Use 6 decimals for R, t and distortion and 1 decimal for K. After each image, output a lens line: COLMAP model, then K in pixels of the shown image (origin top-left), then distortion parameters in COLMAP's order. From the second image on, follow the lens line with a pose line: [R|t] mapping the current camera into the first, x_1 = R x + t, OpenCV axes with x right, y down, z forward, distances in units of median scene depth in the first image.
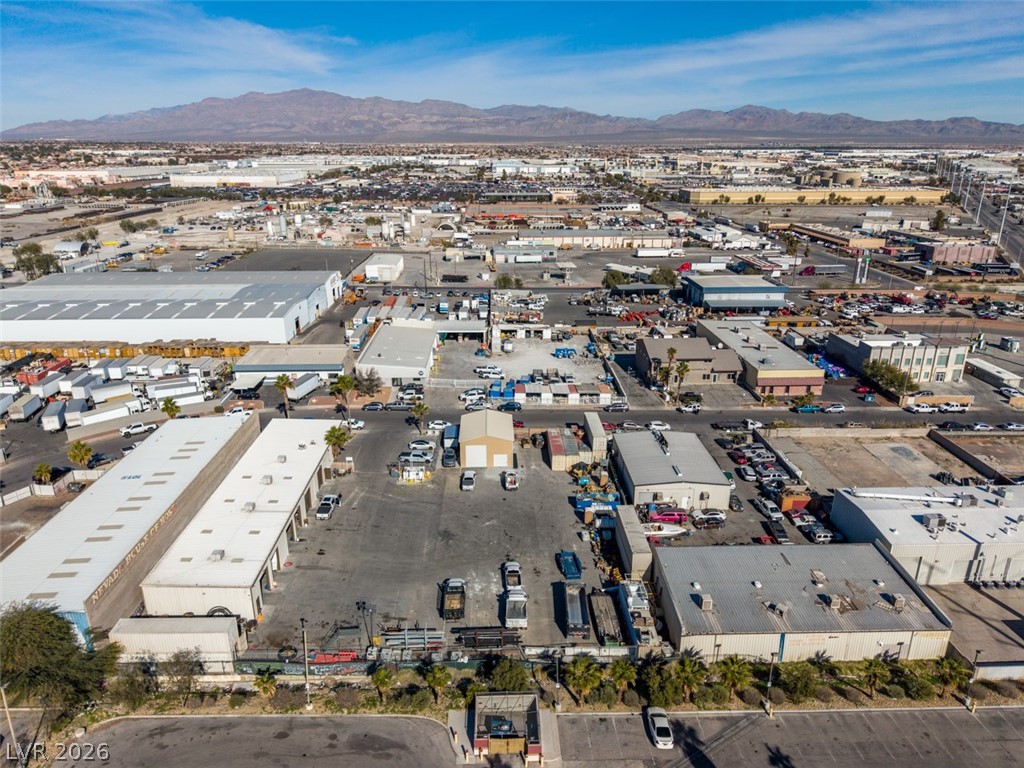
lens RADIAL K [[685.6, 0, 512.0], [0, 685.6, 384.0], [0, 0, 1]] dist [0.051196, -0.048265]
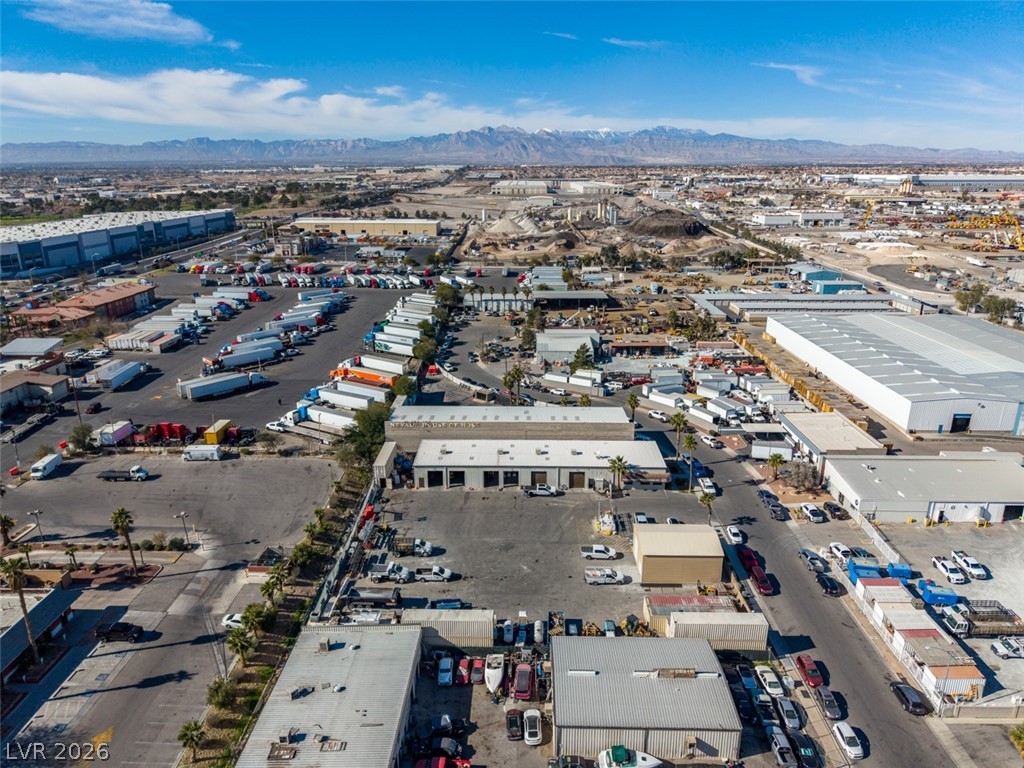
lens RADIAL K [[685.6, 0, 512.0], [0, 685.6, 384.0], [0, 0, 1]] dist [0.051196, -0.048265]
pose [[-0.043236, 0.300415, -0.952828, 0.637049], [-0.328851, 0.896294, 0.297513, -0.259373], [0.943392, 0.326202, 0.060040, 0.572610]]
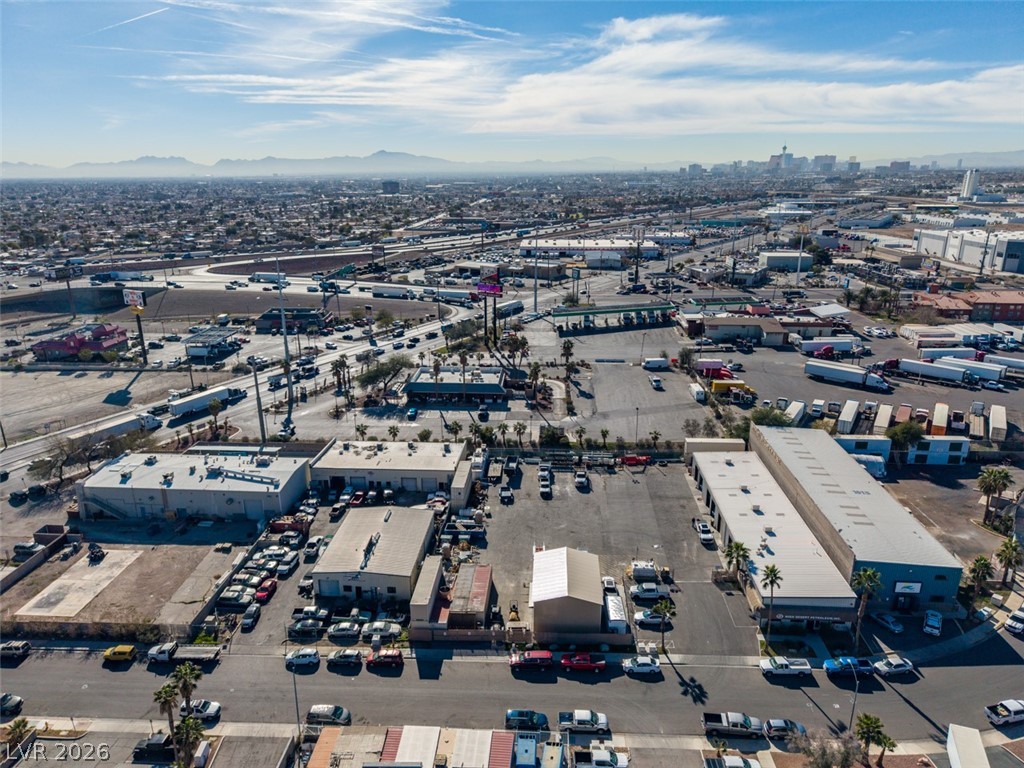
lens RADIAL K [[685.6, 0, 512.0], [0, 685.6, 384.0], [0, 0, 1]] dist [0.051196, -0.048265]
pose [[-0.996450, -0.021649, 0.081349, -0.025282], [0.031129, 0.803108, 0.595020, -0.499865], [-0.078214, 0.595440, -0.799583, 1.269536]]
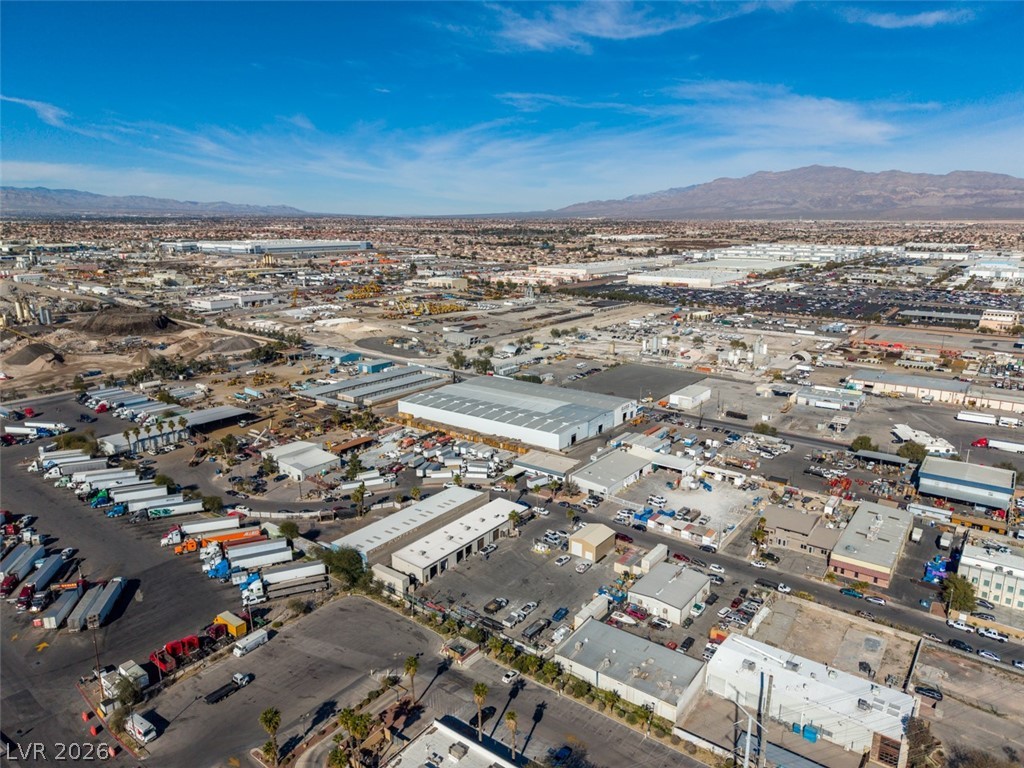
lens RADIAL K [[685.6, 0, 512.0], [0, 685.6, 384.0], [0, 0, 1]] dist [0.051196, -0.048265]
pose [[0.783985, 0.146387, -0.603273, 0.652790], [-0.204481, 0.978461, -0.028305, -0.177171], [0.586136, 0.145548, 0.797032, -0.438475]]
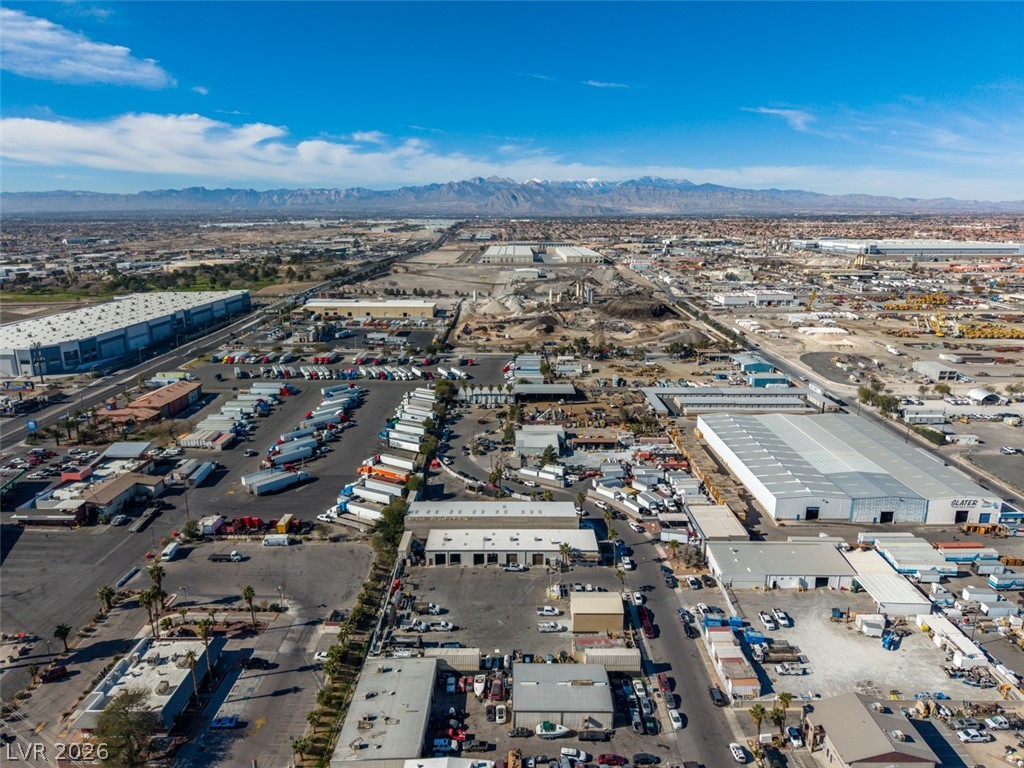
lens RADIAL K [[685.6, 0, 512.0], [0, 685.6, 384.0], [0, 0, 1]] dist [0.051196, -0.048265]
pose [[-0.029753, 0.238968, -0.970571, 1.024456], [-0.329544, 0.914367, 0.235232, -0.514586], [0.943671, 0.326845, 0.051545, 0.522683]]
